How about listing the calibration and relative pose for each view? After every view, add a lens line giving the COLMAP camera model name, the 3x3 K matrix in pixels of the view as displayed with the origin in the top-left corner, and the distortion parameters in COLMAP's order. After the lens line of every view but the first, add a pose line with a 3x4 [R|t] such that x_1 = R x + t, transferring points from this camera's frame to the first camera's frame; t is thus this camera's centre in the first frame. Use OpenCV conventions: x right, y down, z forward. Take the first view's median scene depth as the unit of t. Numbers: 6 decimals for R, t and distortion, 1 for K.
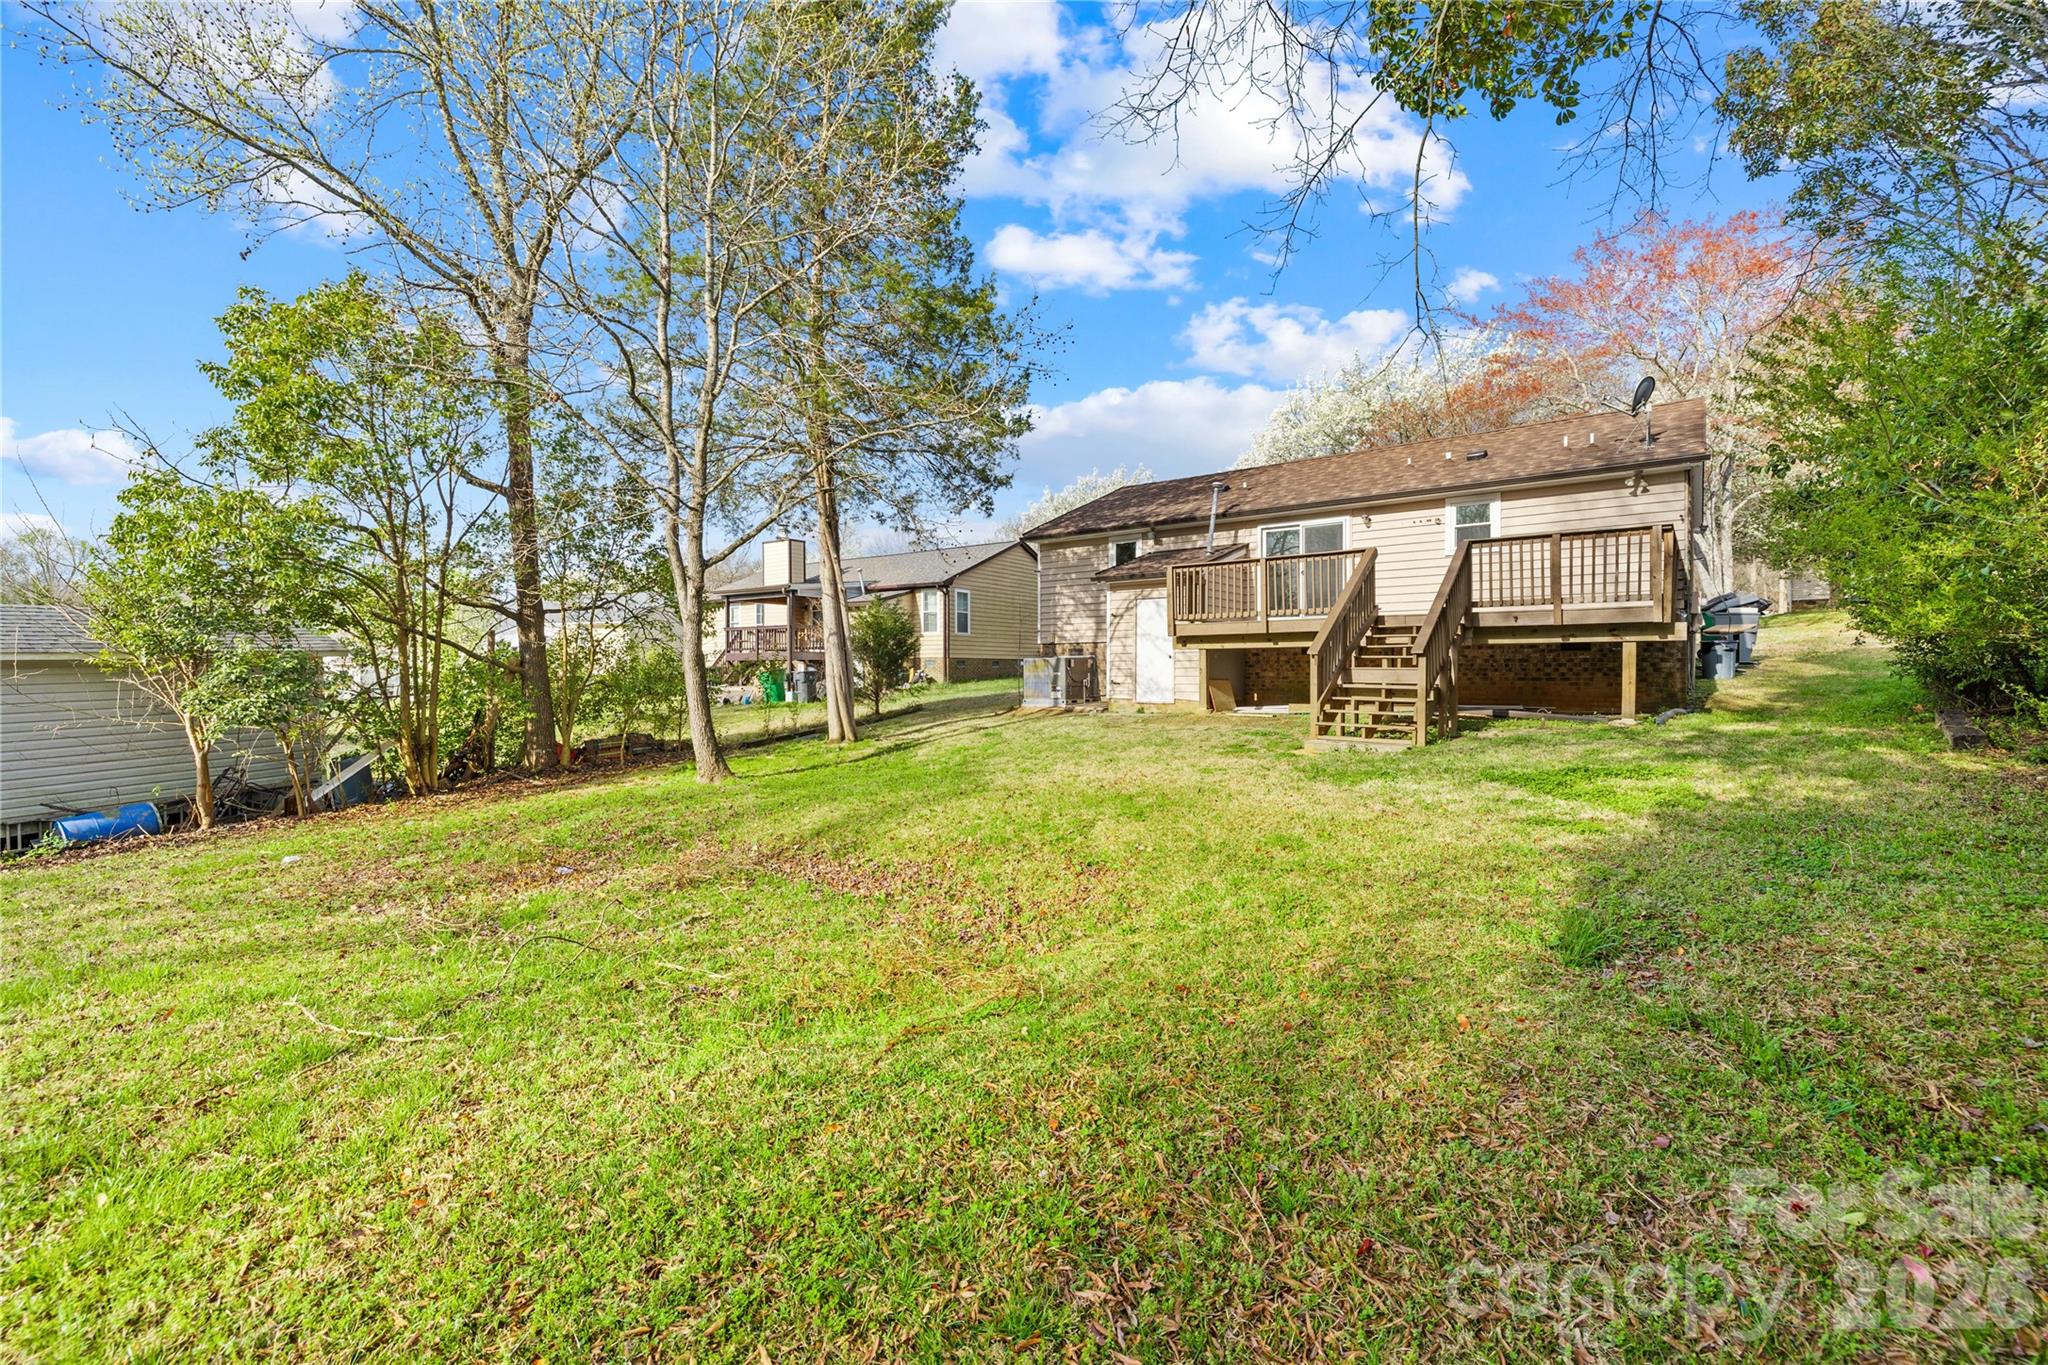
lens RADIAL K [[904.5, 0, 1024.8], [0, 904.5, 684.5], [0, 0, 1]] dist [-0.001064, 0.000971]
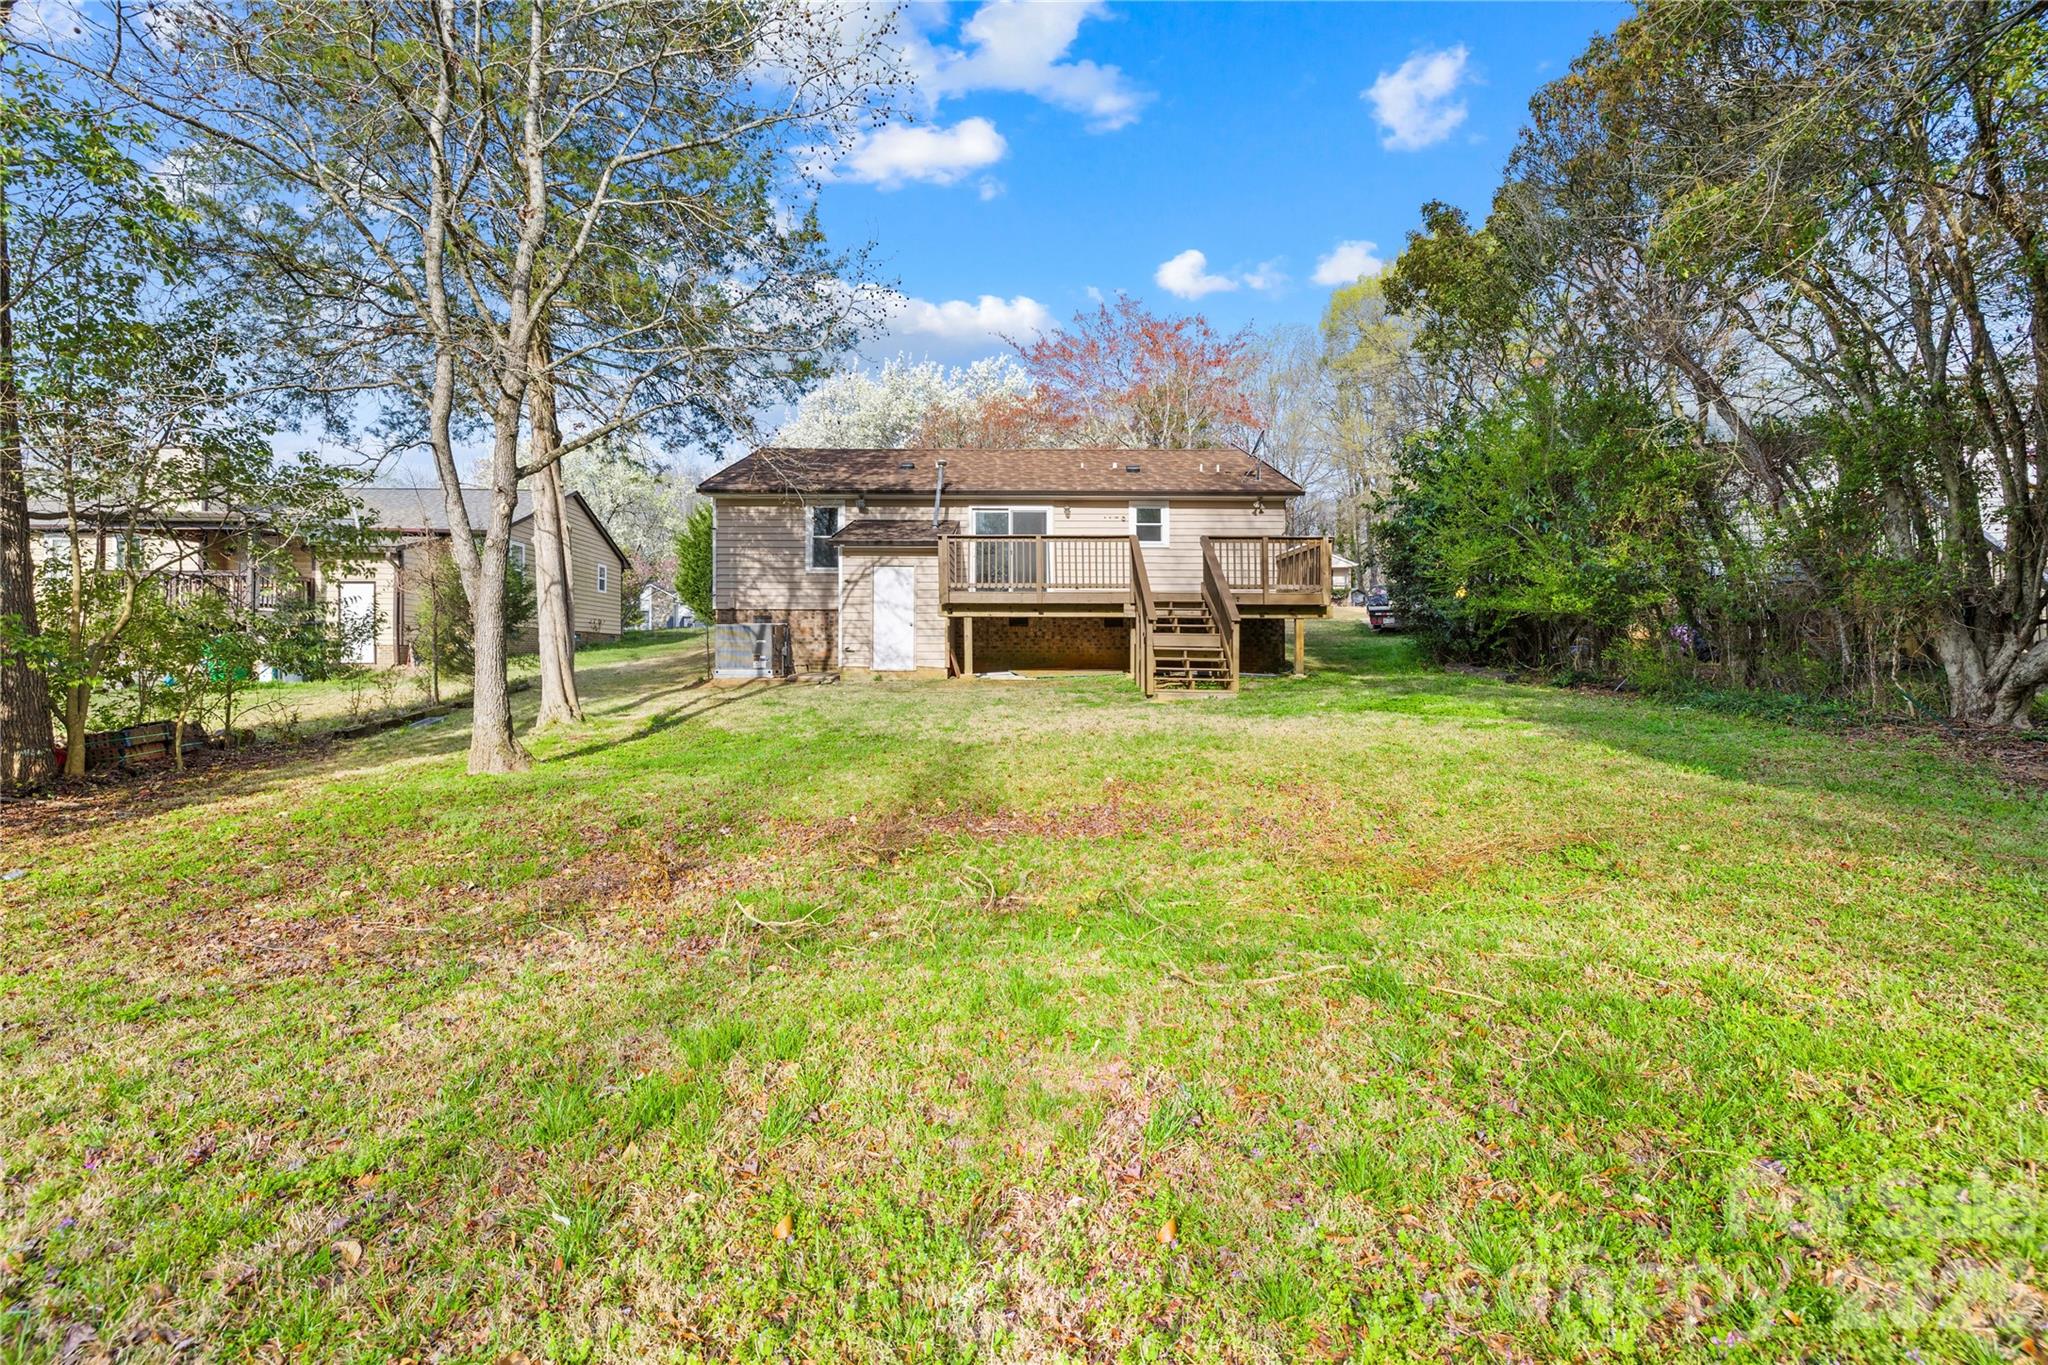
lens RADIAL K [[904.5, 0, 1024.8], [0, 904.5, 675.7], [0, 0, 1]] dist [-0.001064, 0.000971]
pose [[0.776889, -0.007266, 0.629596, -0.367386], [0.003478, 0.999968, 0.007249, 0.018845], [-0.629628, -0.003442, 0.776889, 0.123182]]
